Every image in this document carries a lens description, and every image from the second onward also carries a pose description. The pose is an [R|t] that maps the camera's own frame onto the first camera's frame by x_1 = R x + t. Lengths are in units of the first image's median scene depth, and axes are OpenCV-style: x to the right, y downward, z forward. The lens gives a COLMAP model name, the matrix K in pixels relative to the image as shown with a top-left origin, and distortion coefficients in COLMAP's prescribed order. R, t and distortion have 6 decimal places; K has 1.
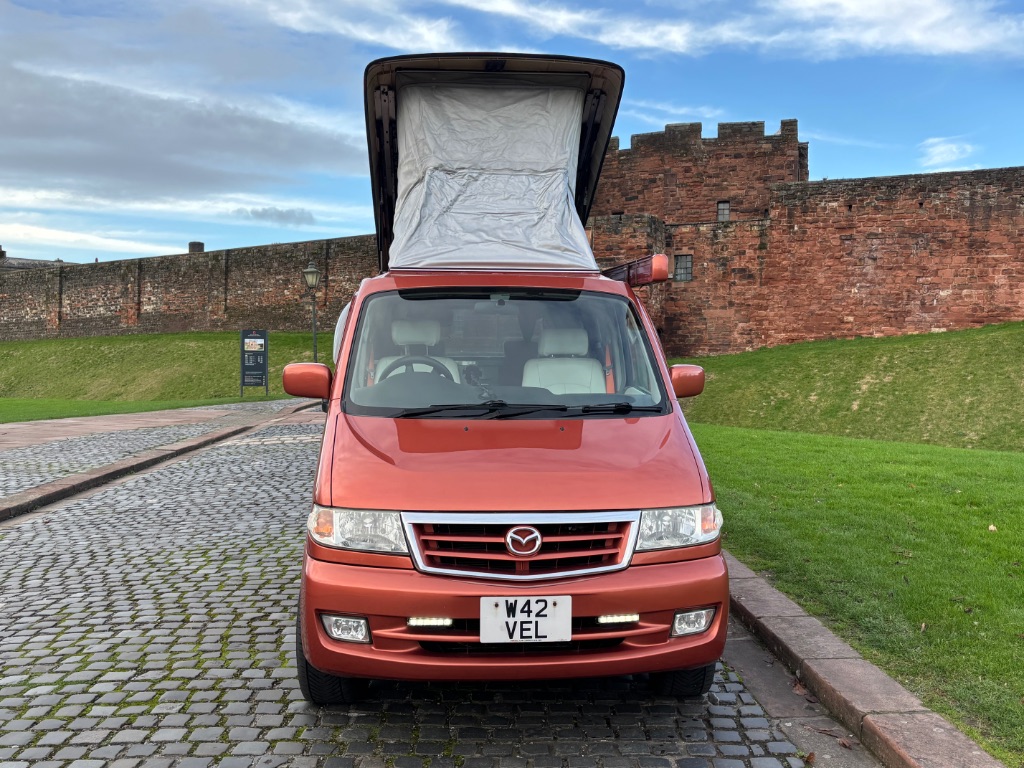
lens RADIAL K [[1072.5, 0, 512.0], [0, 1072.5, 384.0], [0, 0, 1]] dist [0.023324, -0.018216]
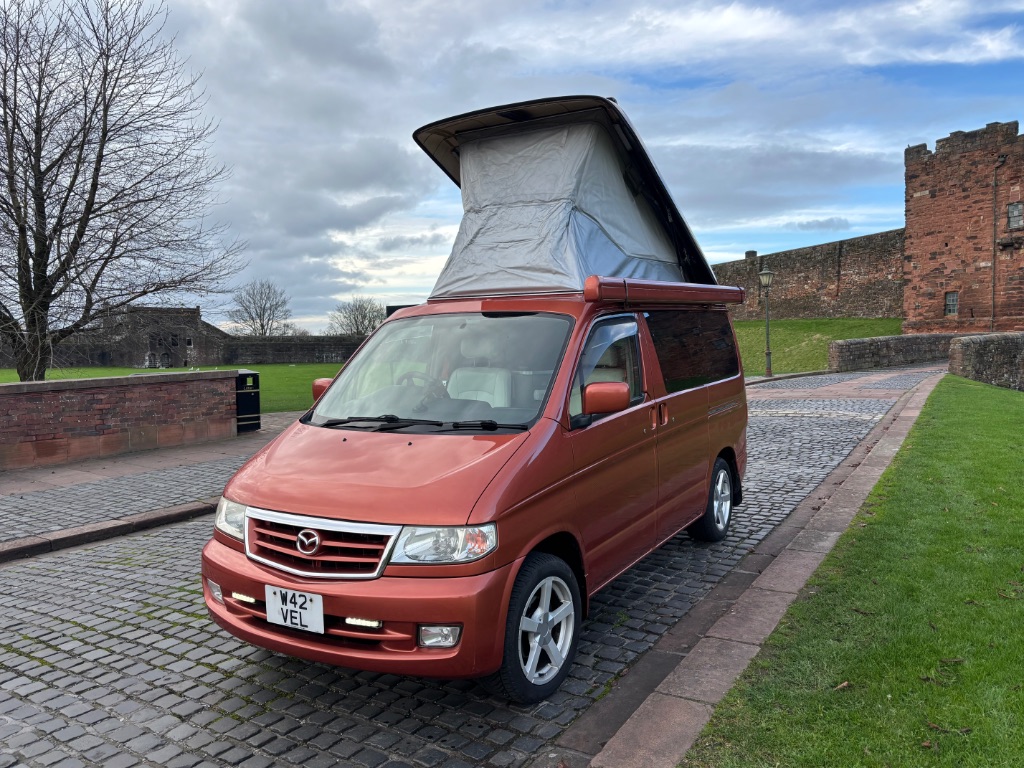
lens RADIAL K [[812.3, 0, 513.9], [0, 812.3, 398.7], [0, 0, 1]] dist [0.004465, -0.004906]
pose [[0.819245, 0.023945, -0.572944, 0.108511], [0.005311, 0.998768, 0.049335, -0.008172], [0.573419, -0.043461, 0.818108, 0.063452]]
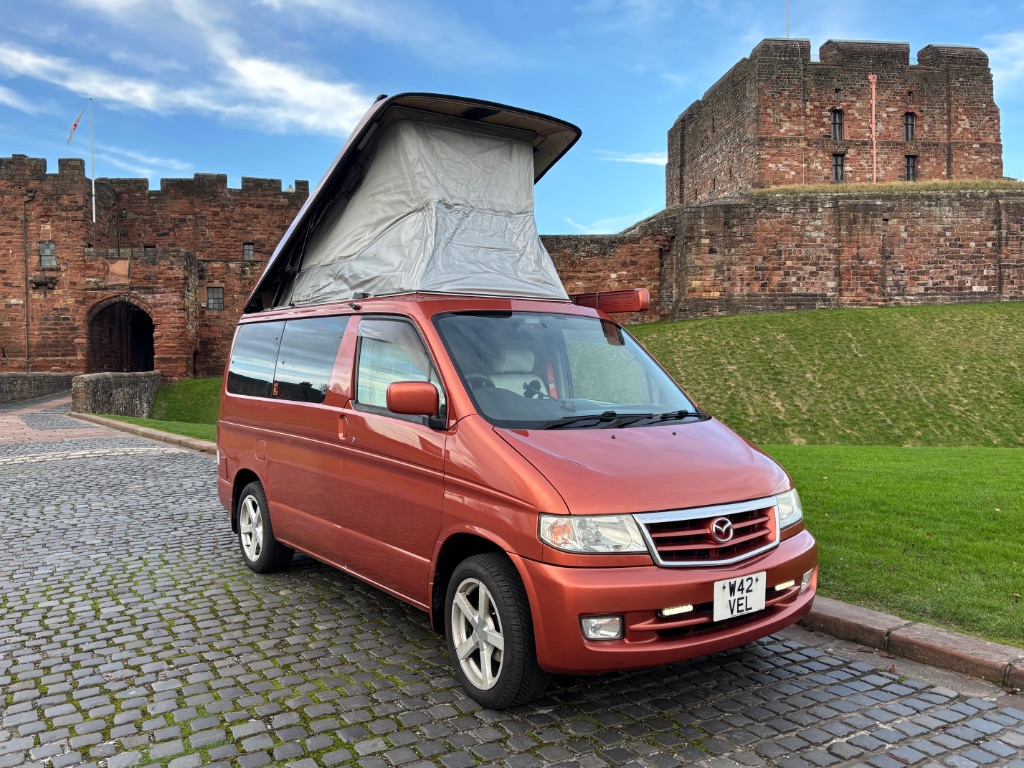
lens RADIAL K [[877.3, 0, 509.1], [0, 877.3, 386.0], [0, 0, 1]] dist [0.032047, -0.010917]
pose [[0.853396, -0.017619, 0.520966, -0.106619], [0.023923, 0.999699, -0.005378, -0.001849], [-0.520714, 0.017052, 0.853561, 0.045840]]
